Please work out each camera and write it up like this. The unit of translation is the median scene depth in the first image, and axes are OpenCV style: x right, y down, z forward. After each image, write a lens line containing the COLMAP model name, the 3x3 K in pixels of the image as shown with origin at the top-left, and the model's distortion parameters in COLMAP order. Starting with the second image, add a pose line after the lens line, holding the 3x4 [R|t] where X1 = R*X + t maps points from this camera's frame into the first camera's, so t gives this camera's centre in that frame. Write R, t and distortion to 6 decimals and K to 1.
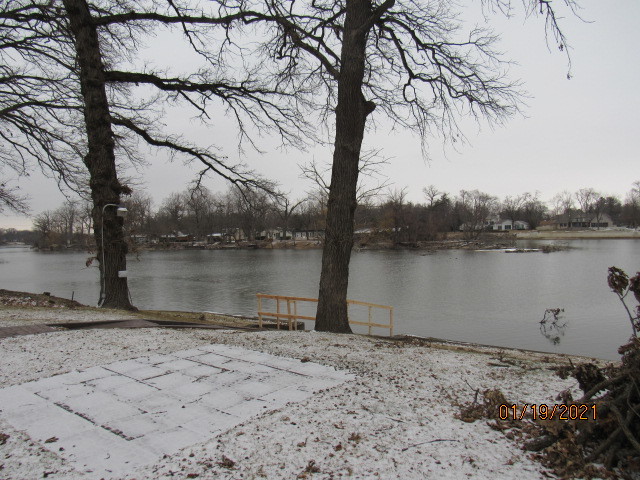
lens RADIAL K [[460.0, 0, 320.0], [0, 460.0, 240.0], [0, 0, 1]] dist [-0.031925, 0.006399]
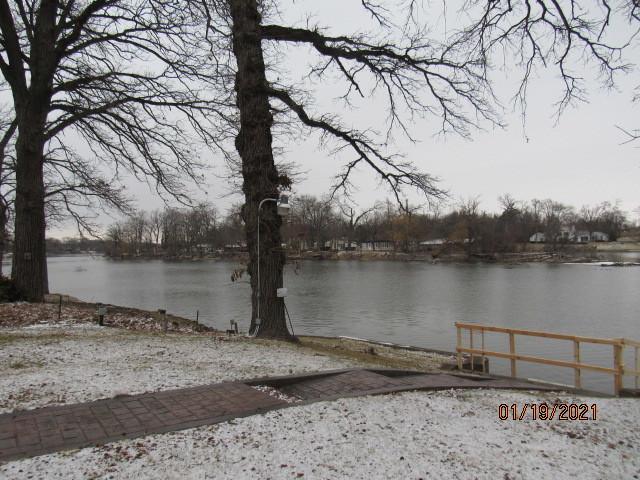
lens RADIAL K [[460.0, 0, 320.0], [0, 460.0, 240.0], [0, 0, 1]] dist [-0.031925, 0.006399]
pose [[0.992806, 0.004956, -0.119635, -0.201845], [-0.007783, 0.999701, -0.023173, 0.003884], [0.119484, 0.023938, 0.992548, 0.188463]]
